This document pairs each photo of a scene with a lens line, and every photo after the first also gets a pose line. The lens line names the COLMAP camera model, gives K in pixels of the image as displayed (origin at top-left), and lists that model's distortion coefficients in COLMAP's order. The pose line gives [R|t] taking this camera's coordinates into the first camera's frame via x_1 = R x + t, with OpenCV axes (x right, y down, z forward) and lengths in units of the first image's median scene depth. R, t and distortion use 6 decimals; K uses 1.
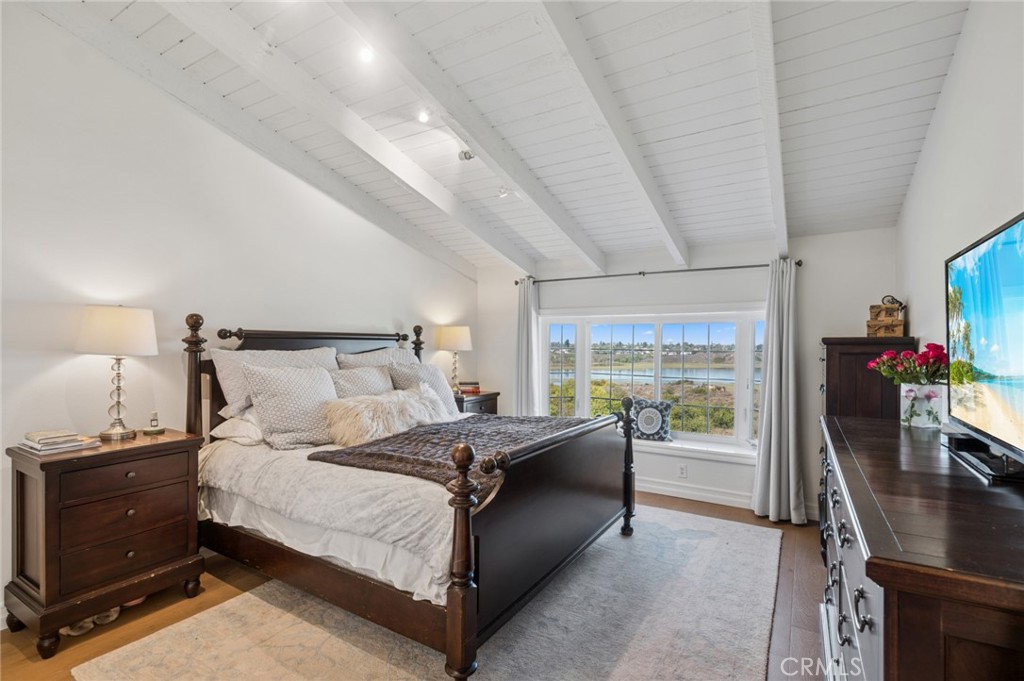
lens RADIAL K [[476.6, 0, 505.9], [0, 476.6, 336.7], [0, 0, 1]] dist [0.004624, -0.001646]
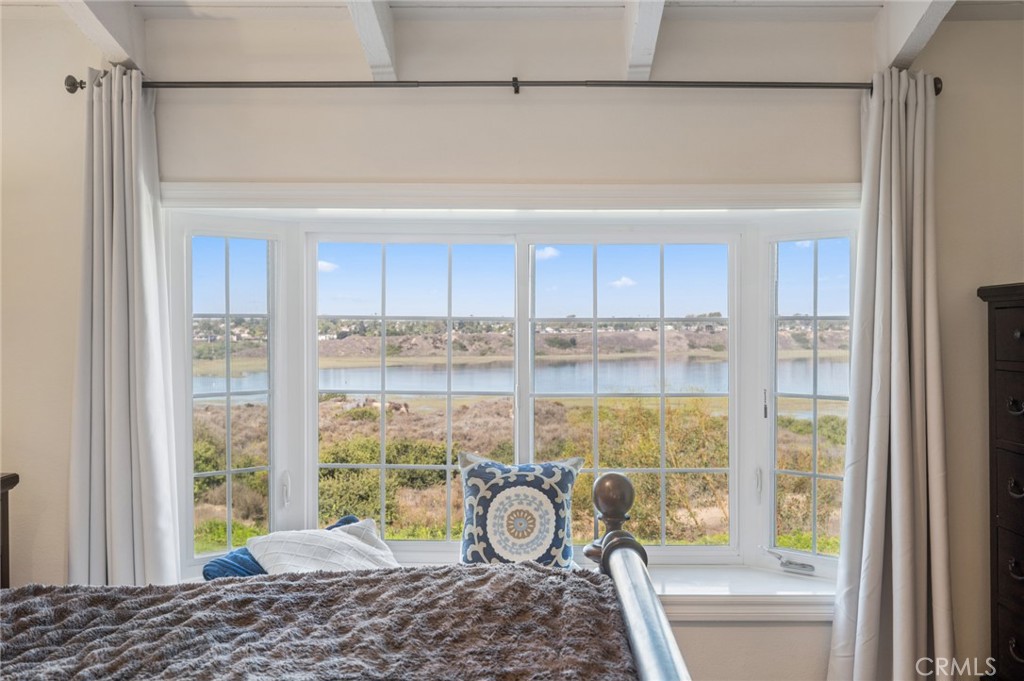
lens RADIAL K [[1040.1, 0, 514.1], [0, 1040.1, 344.3], [0, 0, 1]] dist [-0.000895, 0.000000]
pose [[0.851409, -0.015700, 0.524267, -0.090025], [-0.005484, 0.999231, 0.038828, 0.018172], [-0.524474, -0.035934, 0.850668, 0.364995]]
